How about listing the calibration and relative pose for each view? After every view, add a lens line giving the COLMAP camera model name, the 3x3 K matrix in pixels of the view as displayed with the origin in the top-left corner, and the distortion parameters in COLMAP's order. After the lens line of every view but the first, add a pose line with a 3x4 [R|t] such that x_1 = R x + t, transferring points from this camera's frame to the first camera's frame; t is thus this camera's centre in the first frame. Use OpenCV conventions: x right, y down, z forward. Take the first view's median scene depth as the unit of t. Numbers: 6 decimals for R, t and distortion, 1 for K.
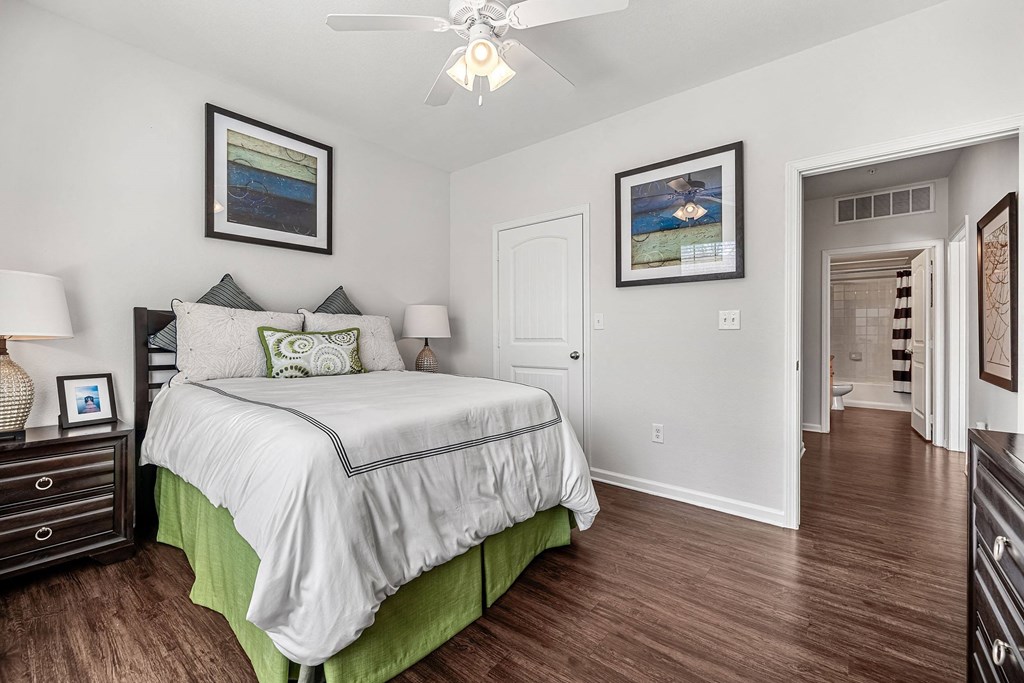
lens RADIAL K [[428.2, 0, 509.7], [0, 428.2, 333.9], [0, 0, 1]] dist [0.001083, 0.000641]
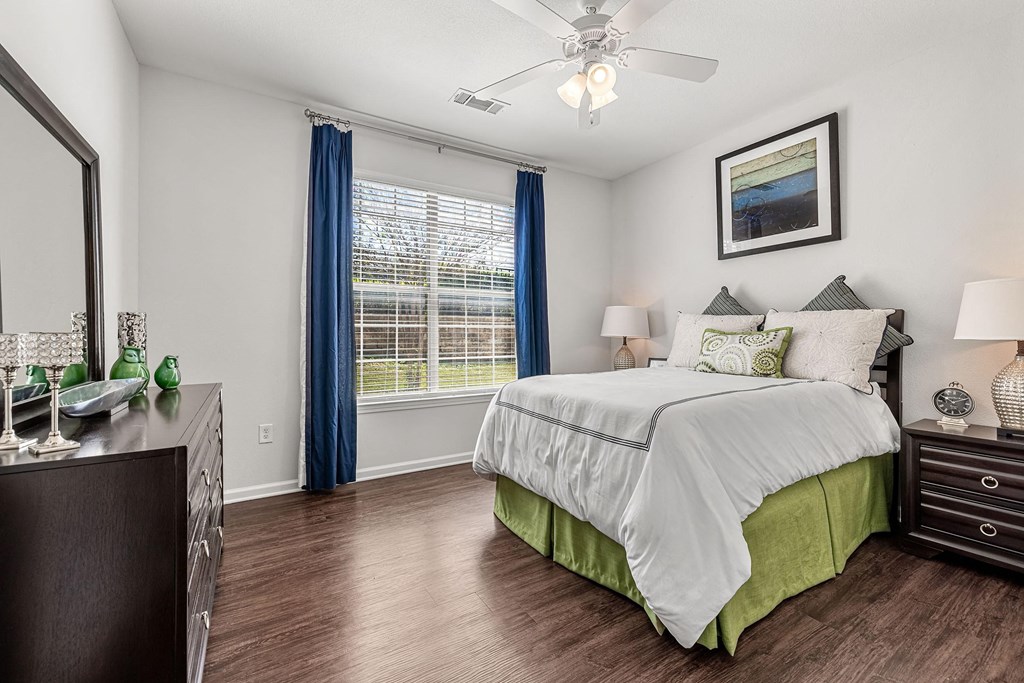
lens RADIAL K [[428.2, 0, 512.0], [0, 428.2, 339.1], [0, 0, 1]] dist [0.001083, 0.000641]
pose [[-0.321456, 0.007354, -0.946896, 0.913874], [0.003094, 0.999973, 0.006716, 0.004622], [0.946920, -0.000771, -0.321470, 1.030772]]
